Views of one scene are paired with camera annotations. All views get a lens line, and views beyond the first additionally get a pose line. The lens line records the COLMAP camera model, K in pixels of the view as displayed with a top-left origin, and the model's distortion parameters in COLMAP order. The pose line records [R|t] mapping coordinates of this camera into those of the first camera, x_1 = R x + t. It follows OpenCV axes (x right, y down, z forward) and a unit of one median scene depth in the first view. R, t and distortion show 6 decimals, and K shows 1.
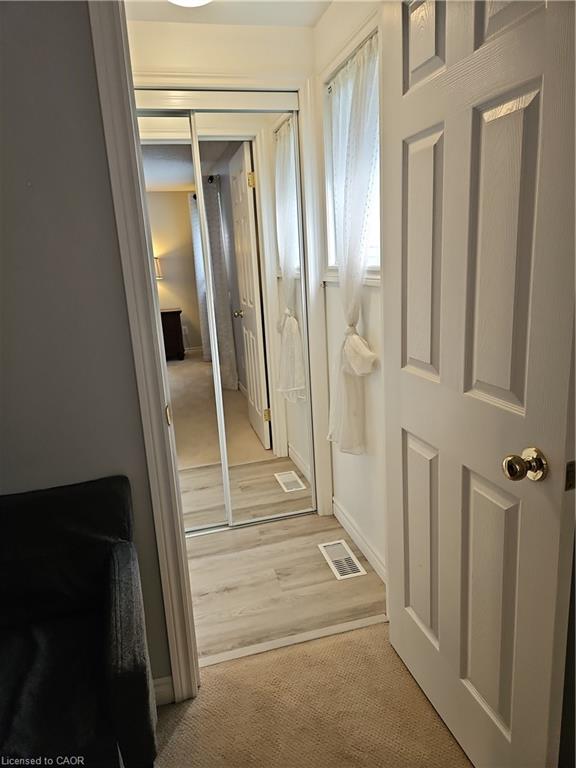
lens RADIAL K [[511.5, 0, 287.1], [0, 511.5, 381.9], [0, 0, 1]] dist [0.056273, -0.052119]
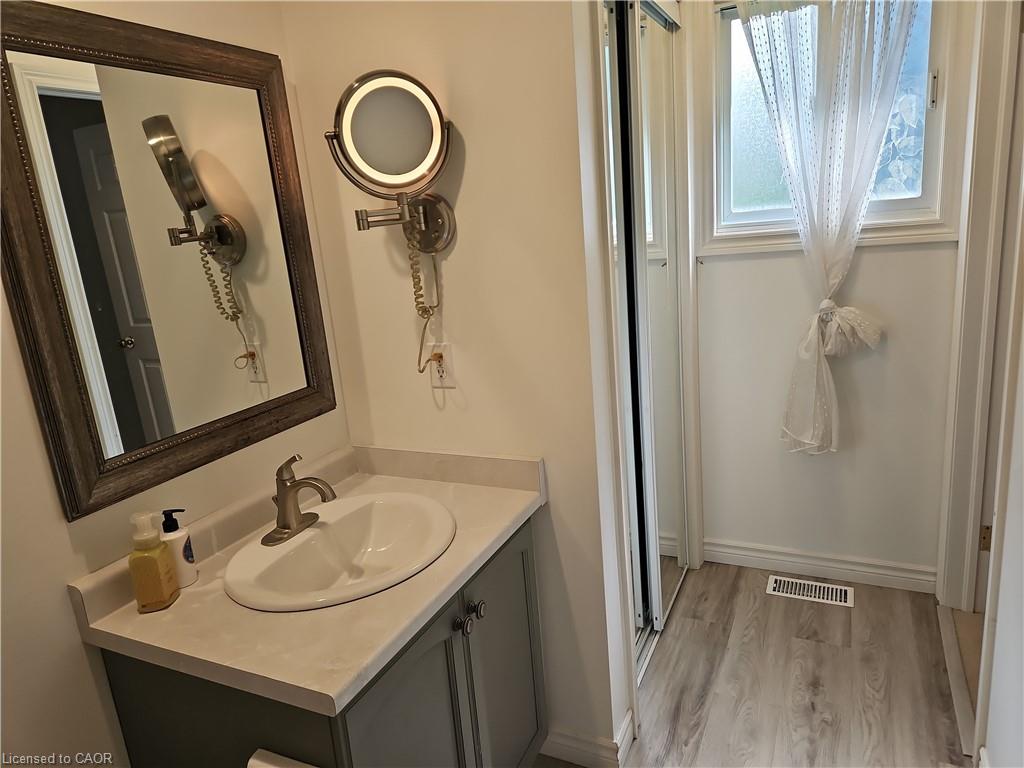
lens RADIAL K [[682.0, 0, 512.4], [0, 682.0, 385.8], [0, 0, 1]] dist [0.056273, -0.052119]
pose [[0.657877, -0.184162, 0.730262, -0.968626], [0.232940, 0.971852, 0.035237, -0.118936], [-0.716196, 0.146926, 0.682258, 0.572685]]
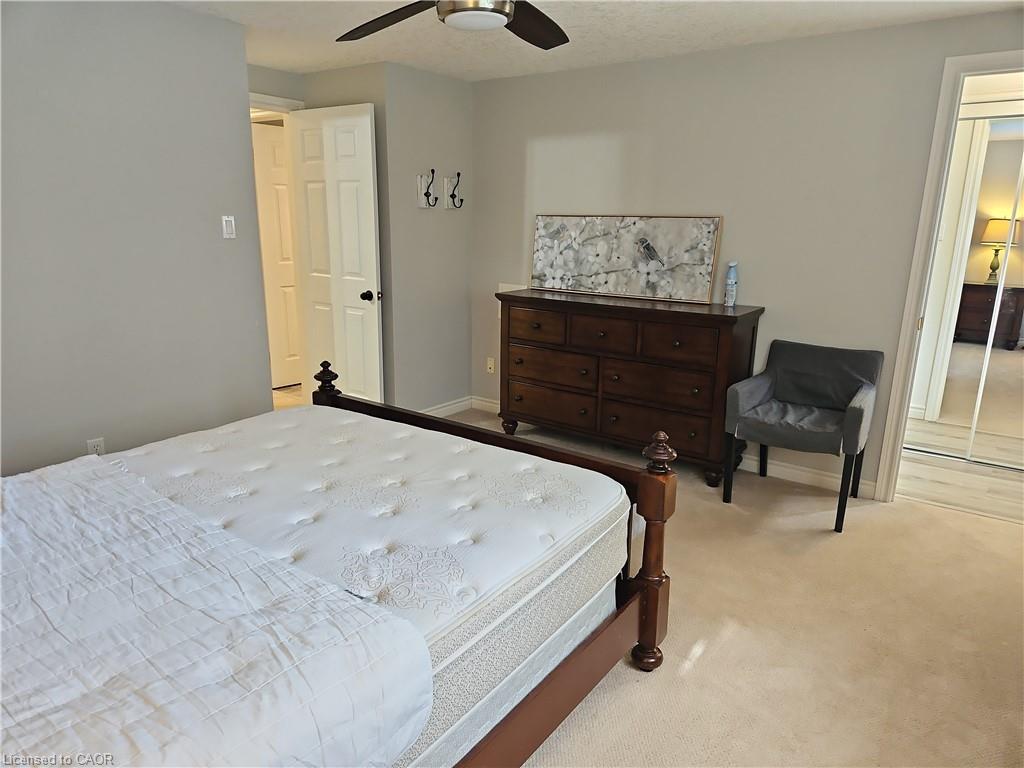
lens RADIAL K [[682.0, 0, 511.9], [0, 682.0, 384.6], [0, 0, 1]] dist [0.056273, -0.052119]
pose [[0.614787, 0.249824, -0.748081, 0.457678], [-0.224762, 0.964672, 0.137441, 0.158409], [0.755989, 0.083643, 0.649218, -0.968171]]
